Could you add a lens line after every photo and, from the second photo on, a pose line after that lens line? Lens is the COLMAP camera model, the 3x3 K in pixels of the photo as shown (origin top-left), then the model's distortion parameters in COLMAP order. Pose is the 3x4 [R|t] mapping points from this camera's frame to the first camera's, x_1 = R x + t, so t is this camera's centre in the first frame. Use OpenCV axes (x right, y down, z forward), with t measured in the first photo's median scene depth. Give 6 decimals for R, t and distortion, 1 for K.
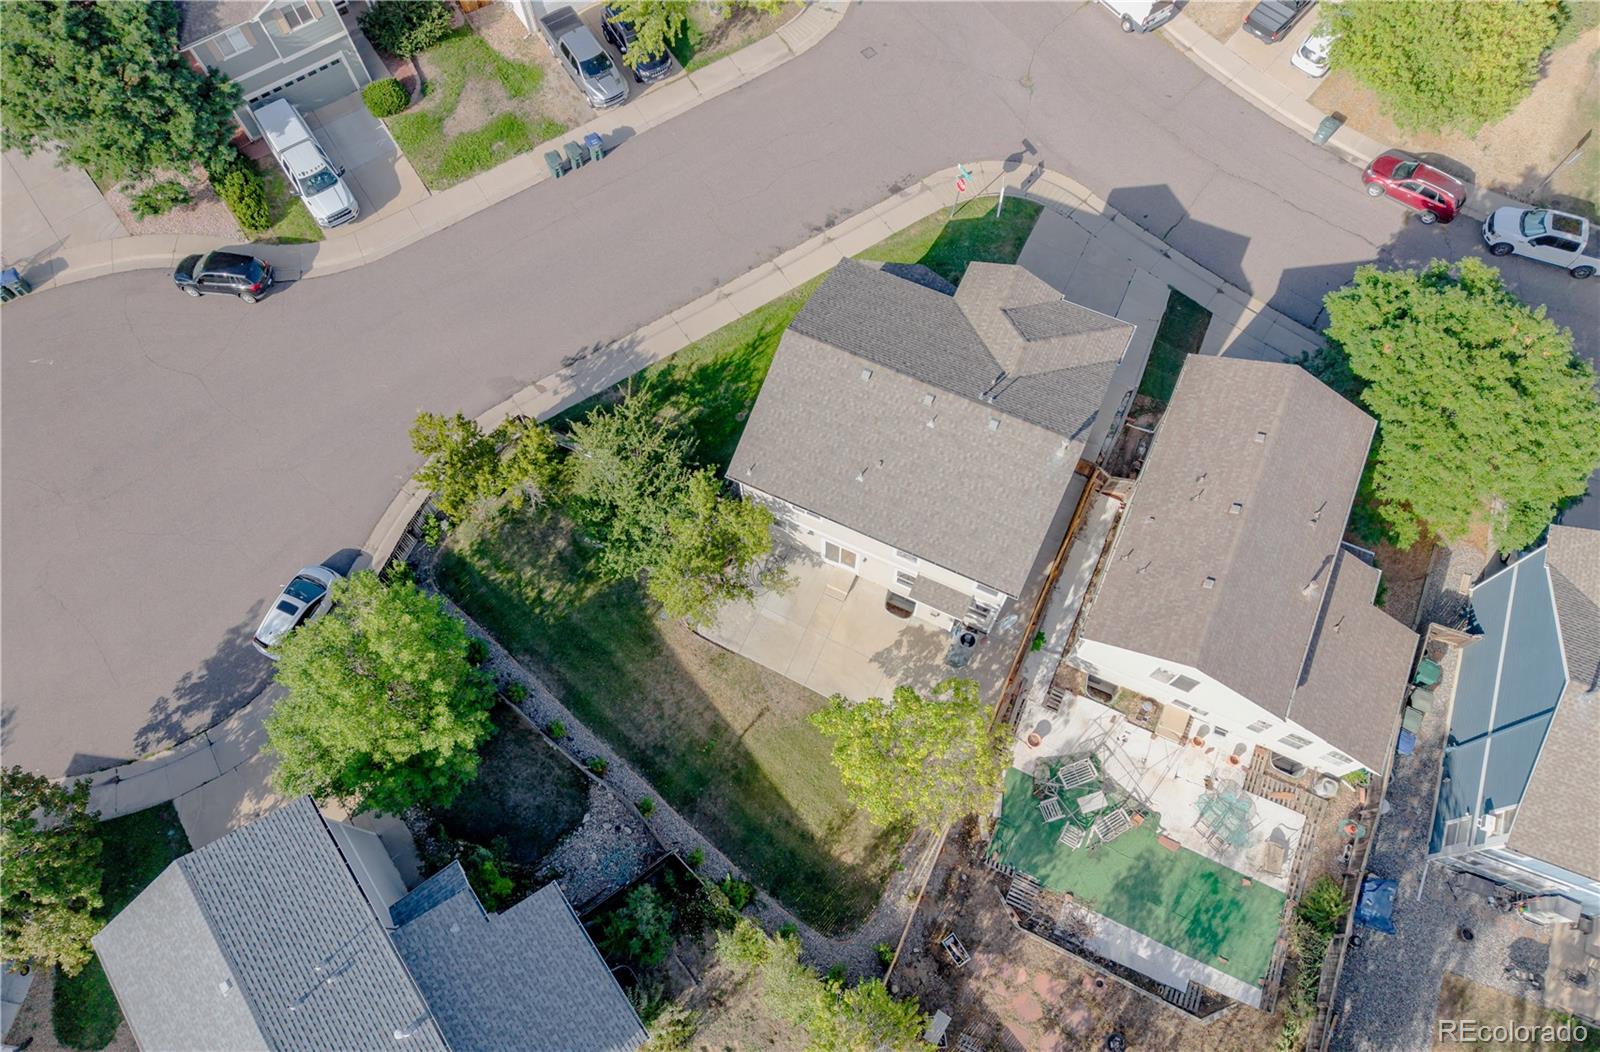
lens RADIAL K [[1138.8, 0, 794.5], [0, 1138.8, 536.7], [0, 0, 1]] dist [0.019247, -0.018142]
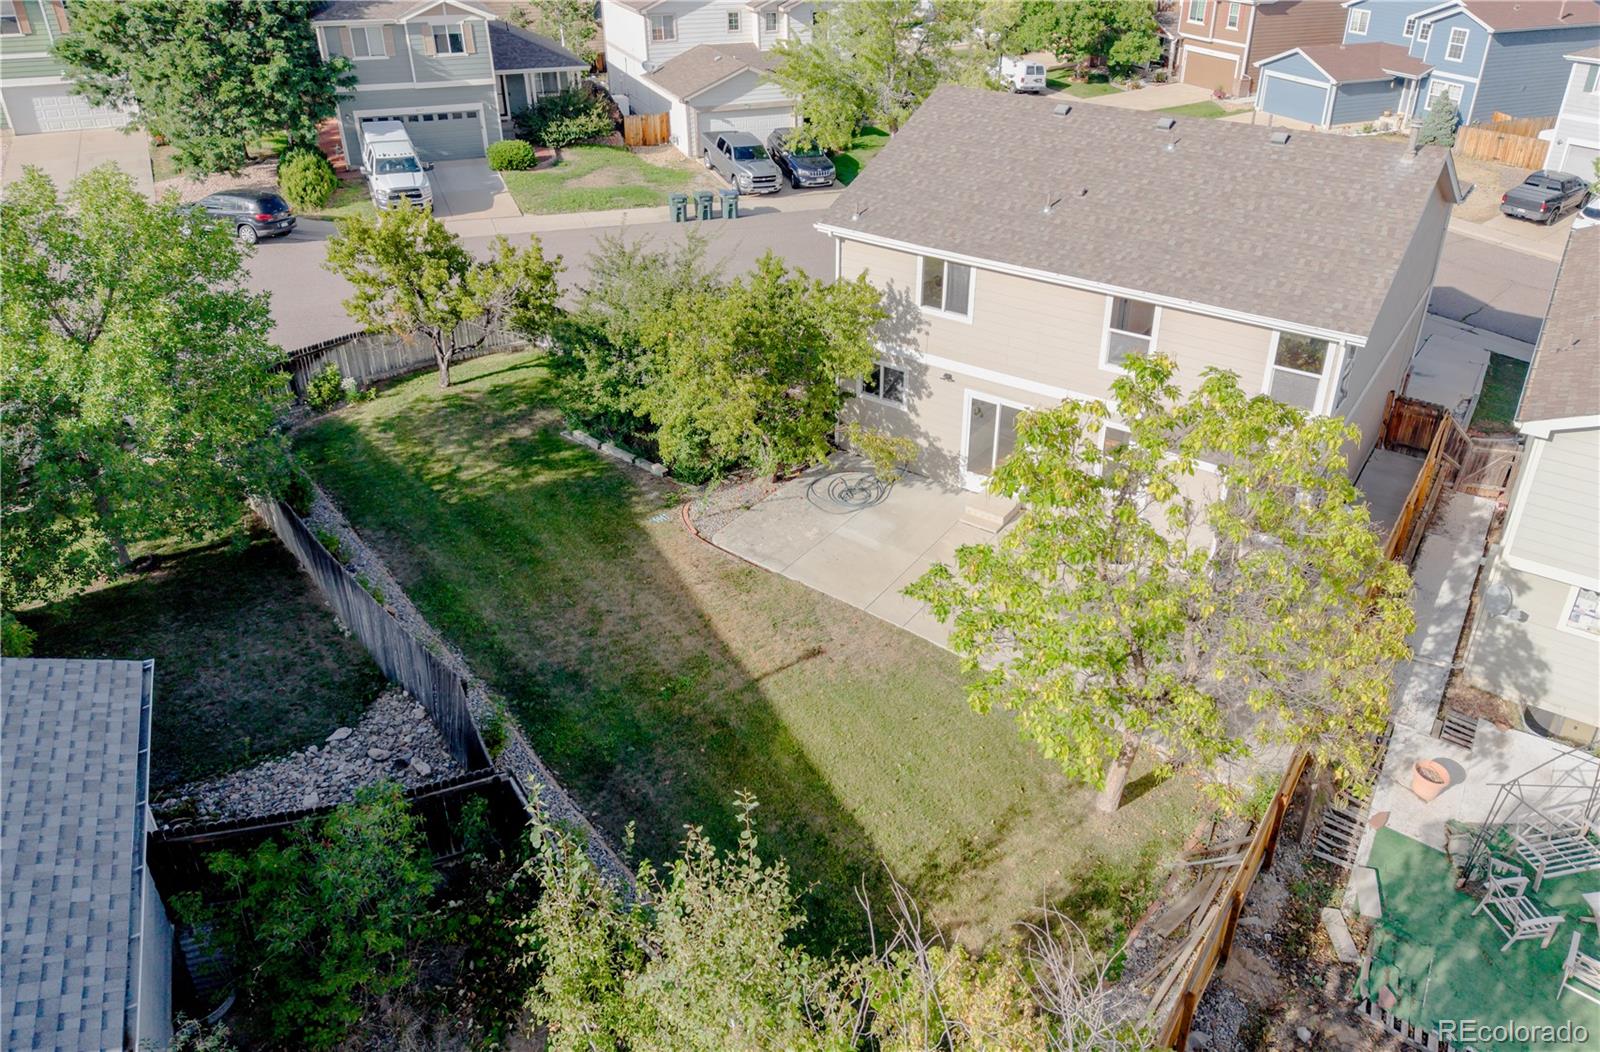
lens RADIAL K [[1138.8, 0, 866.6], [0, 1138.8, 436.2], [0, 0, 1]] dist [0.019247, -0.018142]
pose [[0.989901, 0.091269, -0.108471, 0.037753], [-0.140298, 0.740367, -0.657399, 0.391969], [0.020309, 0.665978, 0.745695, 0.597116]]
